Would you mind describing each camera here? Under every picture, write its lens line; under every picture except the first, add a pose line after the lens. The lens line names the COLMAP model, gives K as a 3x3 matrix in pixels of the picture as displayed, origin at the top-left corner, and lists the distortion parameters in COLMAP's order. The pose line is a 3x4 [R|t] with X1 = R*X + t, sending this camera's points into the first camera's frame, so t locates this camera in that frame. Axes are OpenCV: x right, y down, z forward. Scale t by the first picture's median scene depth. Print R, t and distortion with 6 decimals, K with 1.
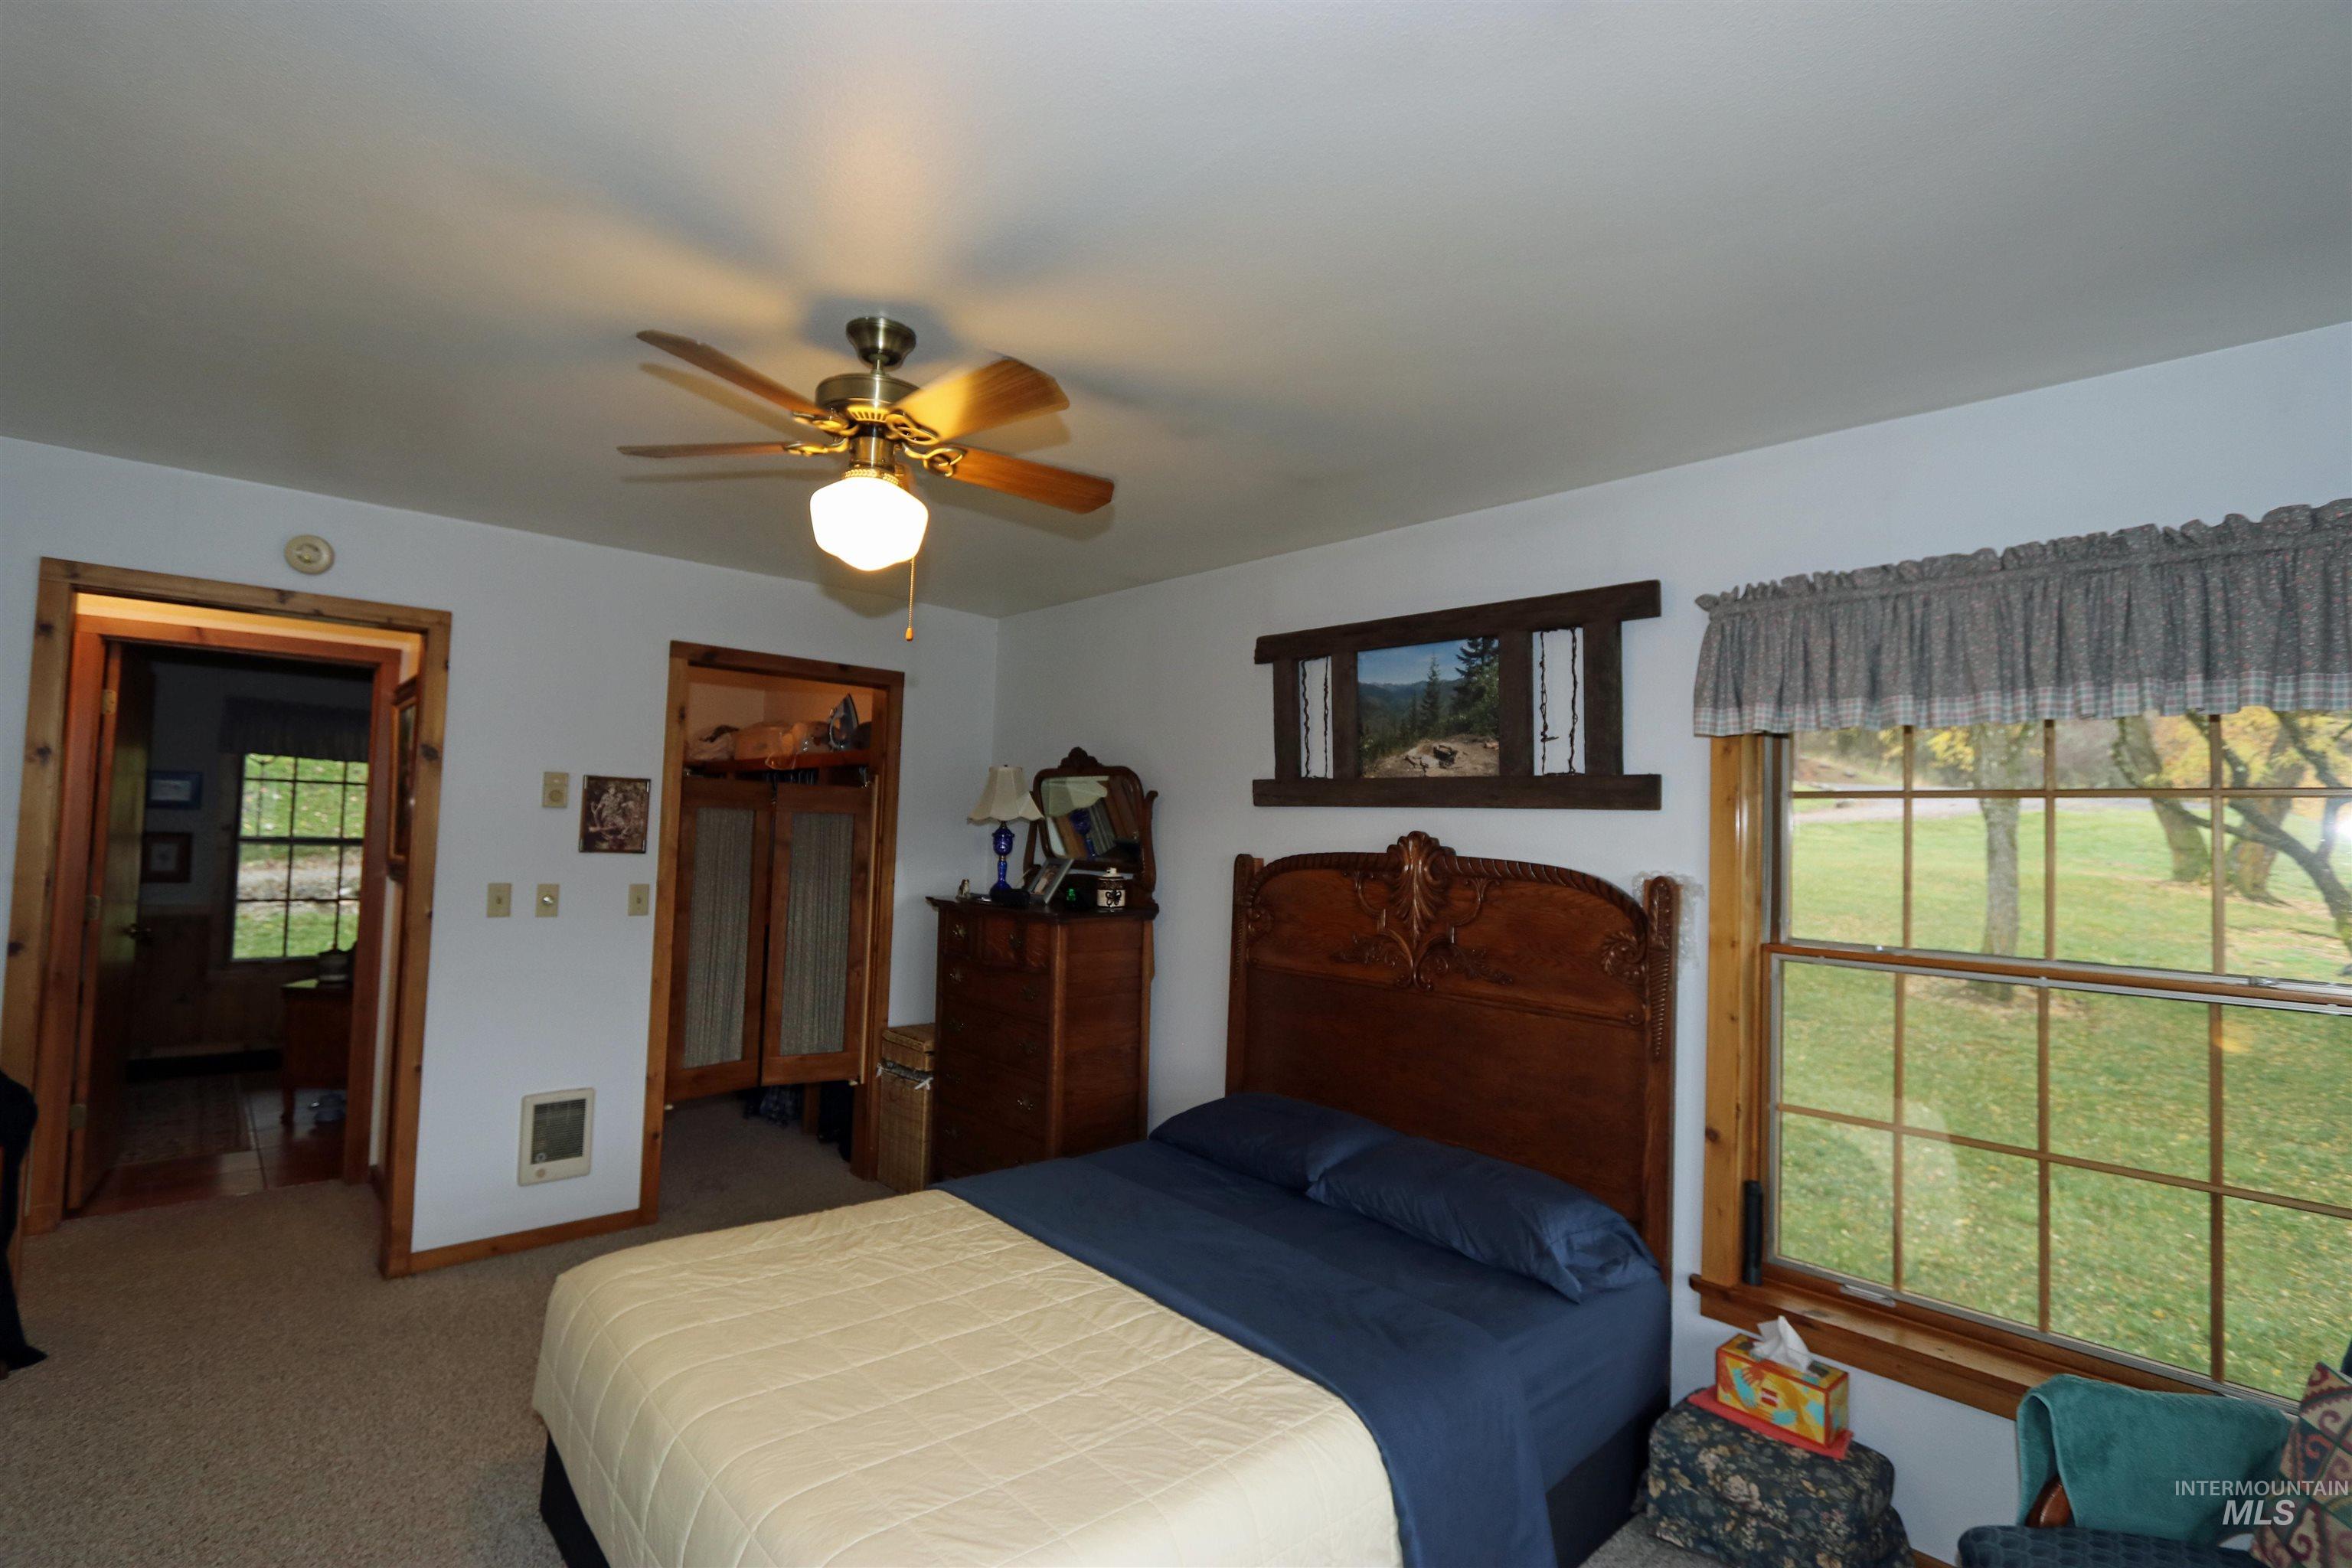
lens RADIAL K [[1079.1, 0, 1187.1], [0, 1079.1, 788.9], [0, 0, 1]] dist [-0.020741, 0.000224]
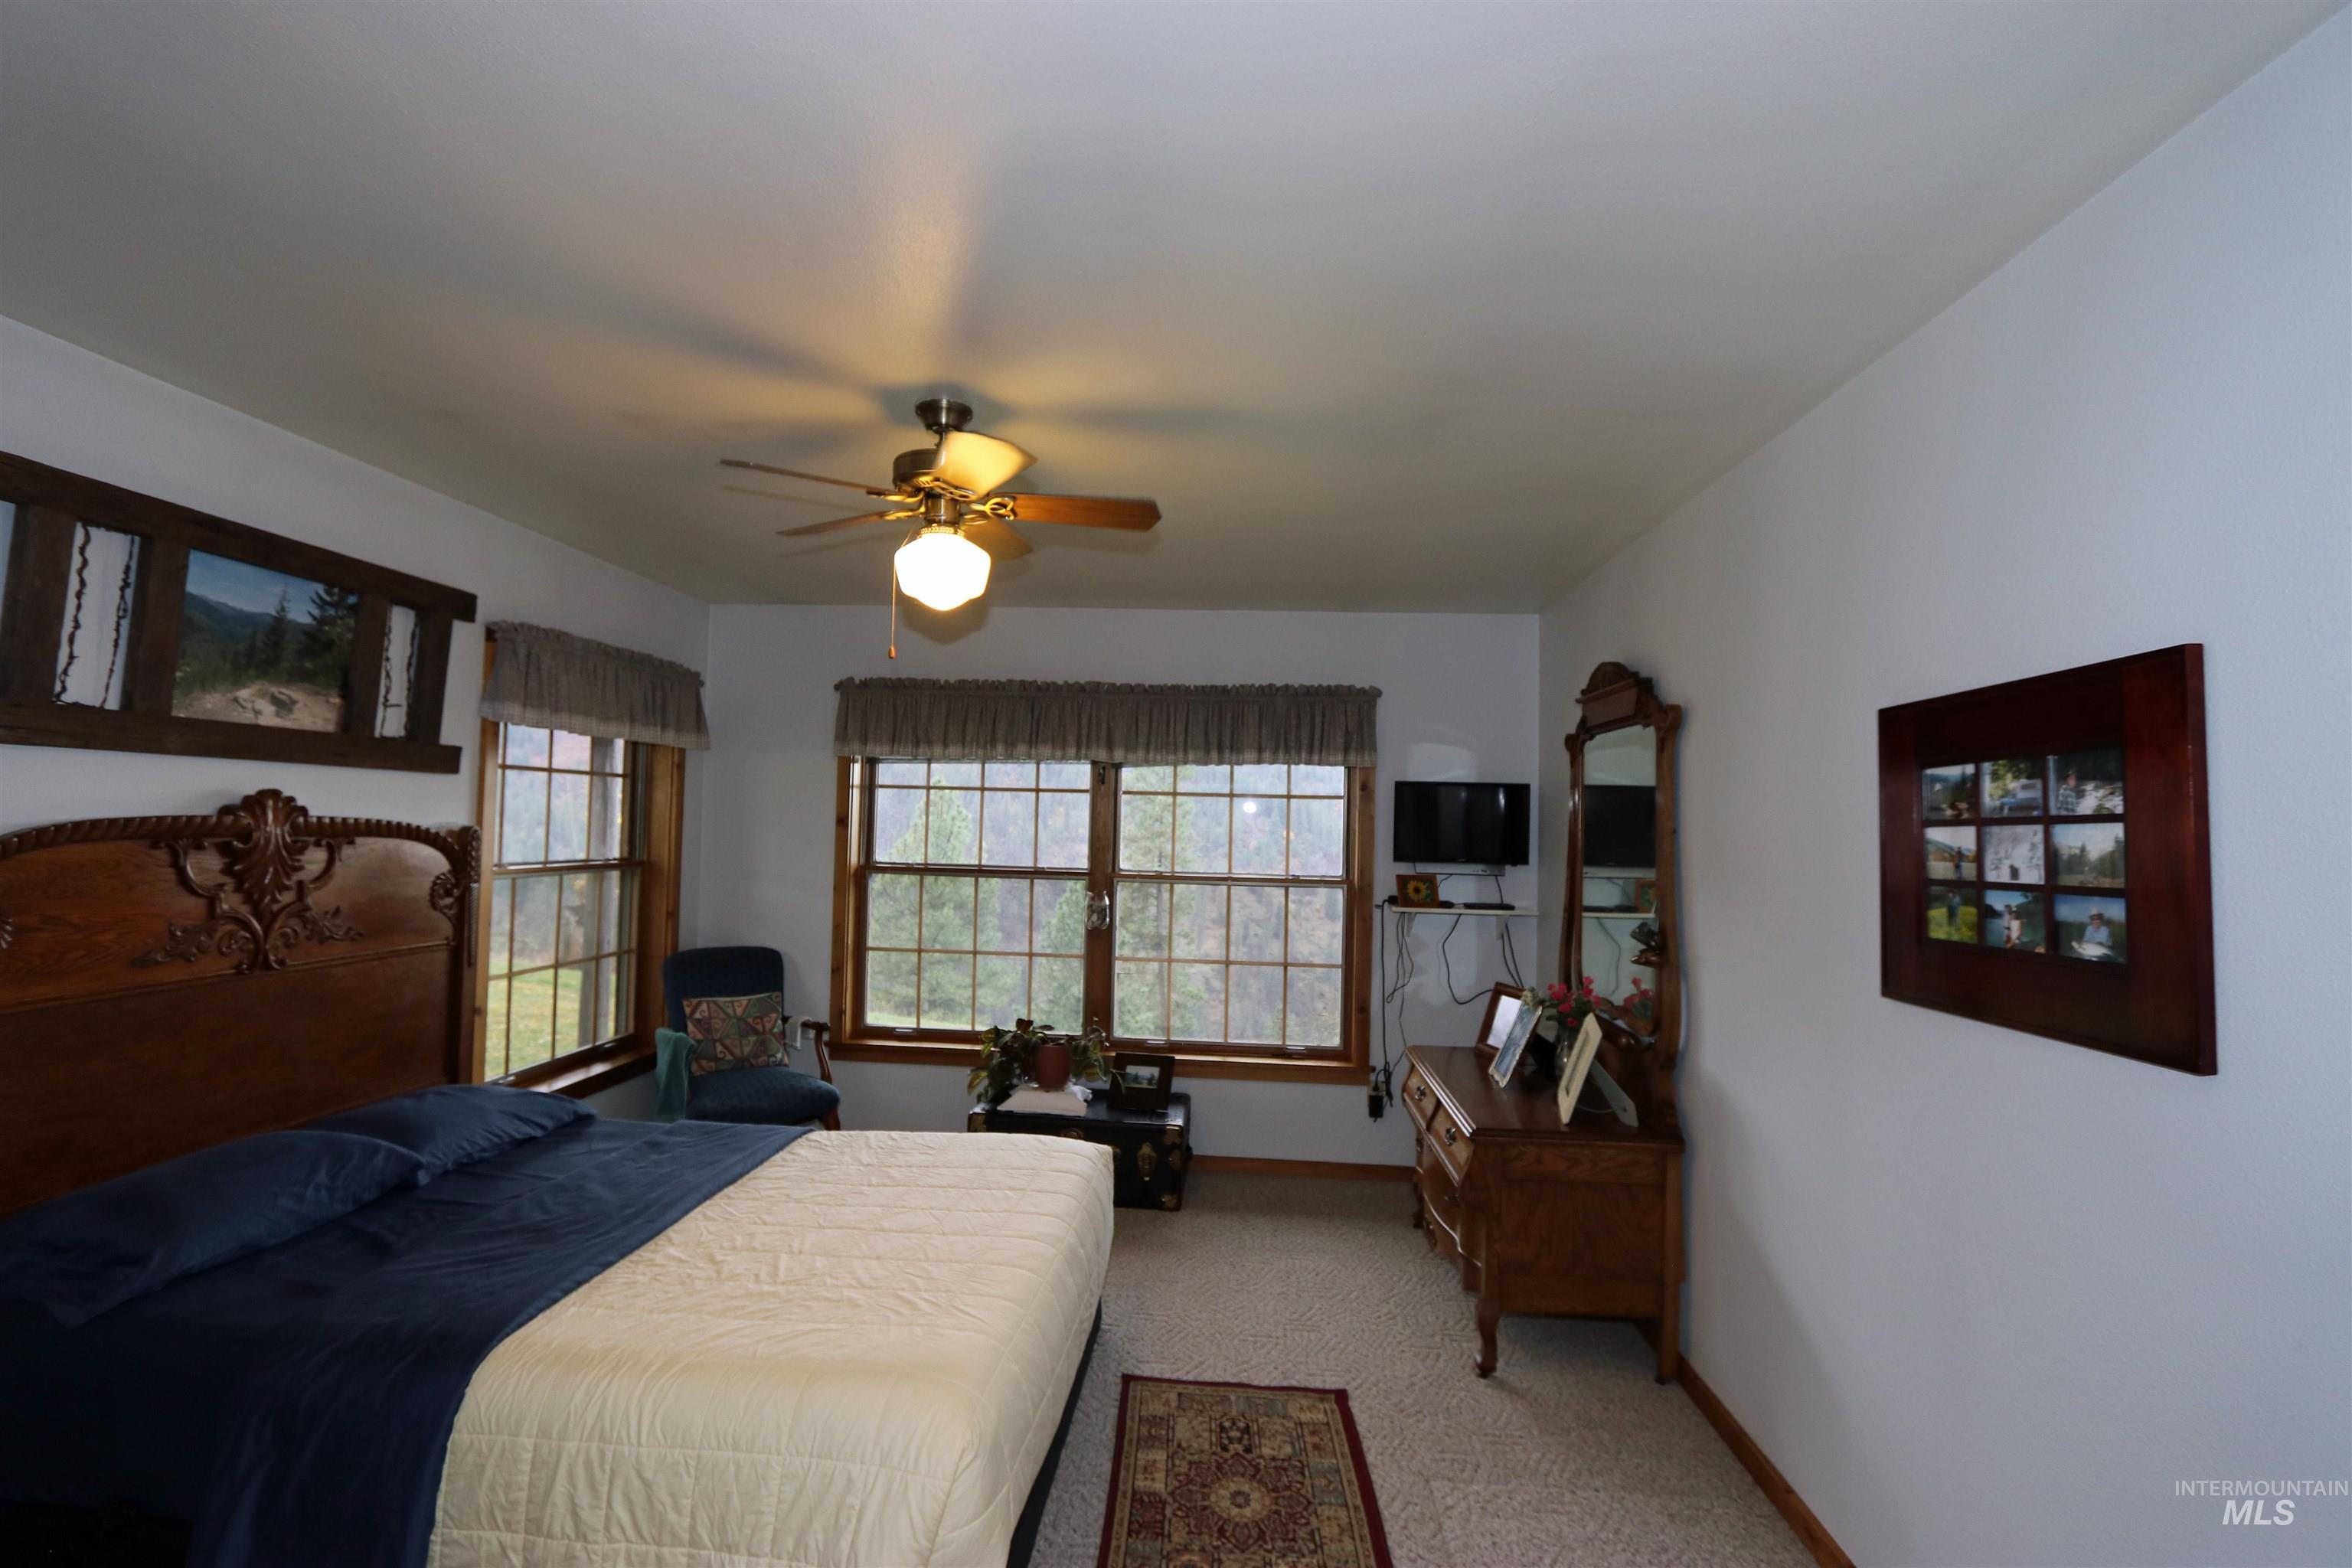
lens RADIAL K [[1079.1, 0, 1161.1], [0, 1079.1, 771.3], [0, 0, 1]] dist [-0.020741, 0.000224]
pose [[-0.669804, -0.014826, 0.742390, -0.900720], [-0.078901, 0.995561, -0.051304, 0.012785], [-0.738334, -0.092939, -0.668001, 1.046778]]
